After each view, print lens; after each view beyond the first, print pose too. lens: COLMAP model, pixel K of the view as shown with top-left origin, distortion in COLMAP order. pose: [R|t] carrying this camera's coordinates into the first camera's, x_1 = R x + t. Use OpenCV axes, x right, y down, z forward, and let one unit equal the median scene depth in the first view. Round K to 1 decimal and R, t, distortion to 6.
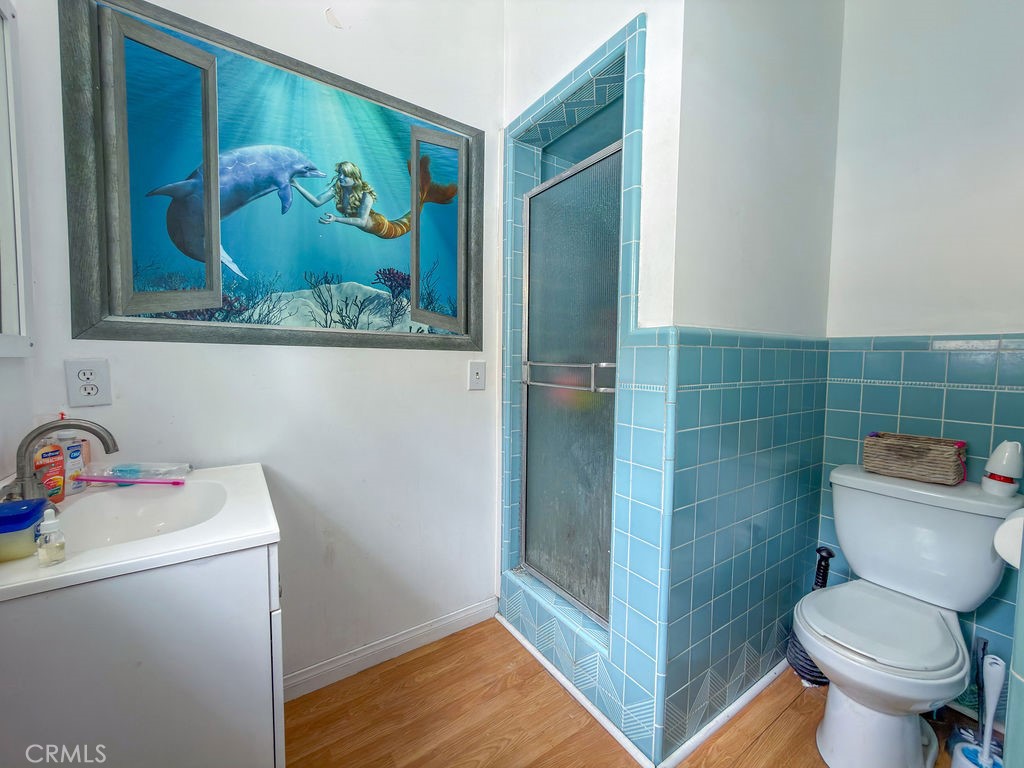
lens RADIAL K [[409.4, 0, 513.9], [0, 409.4, 382.4], [0, 0, 1]] dist [0.000086, -0.000187]
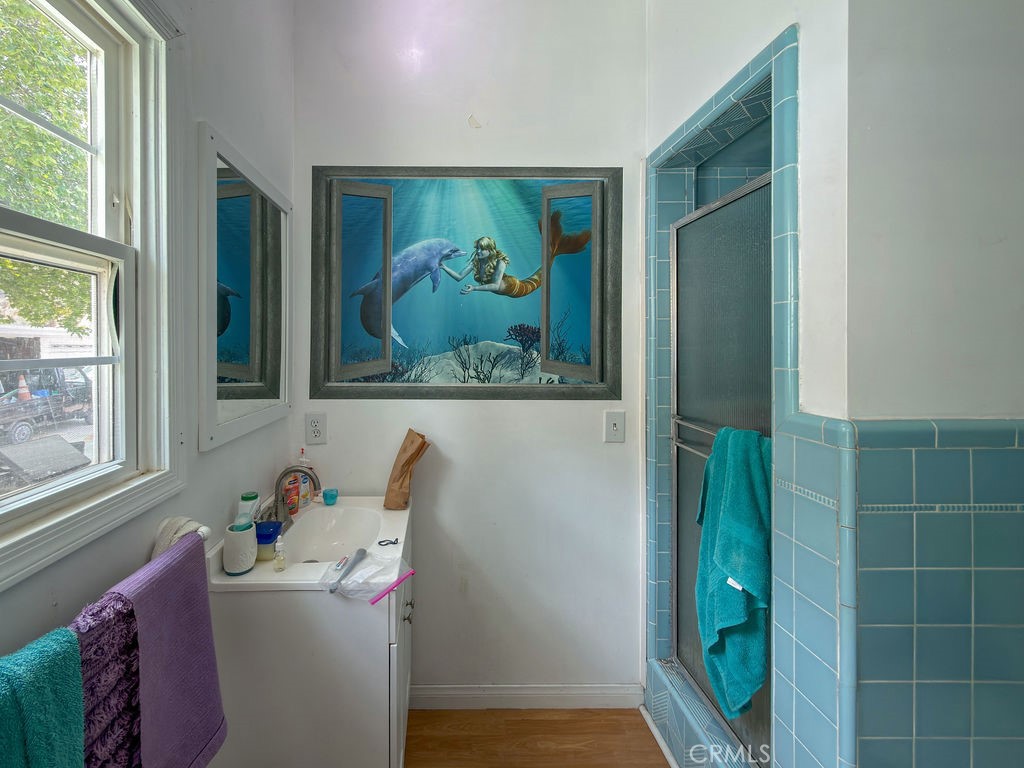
lens RADIAL K [[409.4, 0, 414.2], [0, 409.4, 378.9], [0, 0, 1]] dist [0.000086, -0.000187]
pose [[0.824335, -0.015776, -0.565883, 0.083600], [-0.023656, 0.997779, -0.062276, -0.076311], [0.565608, 0.064723, 0.822130, -0.029224]]
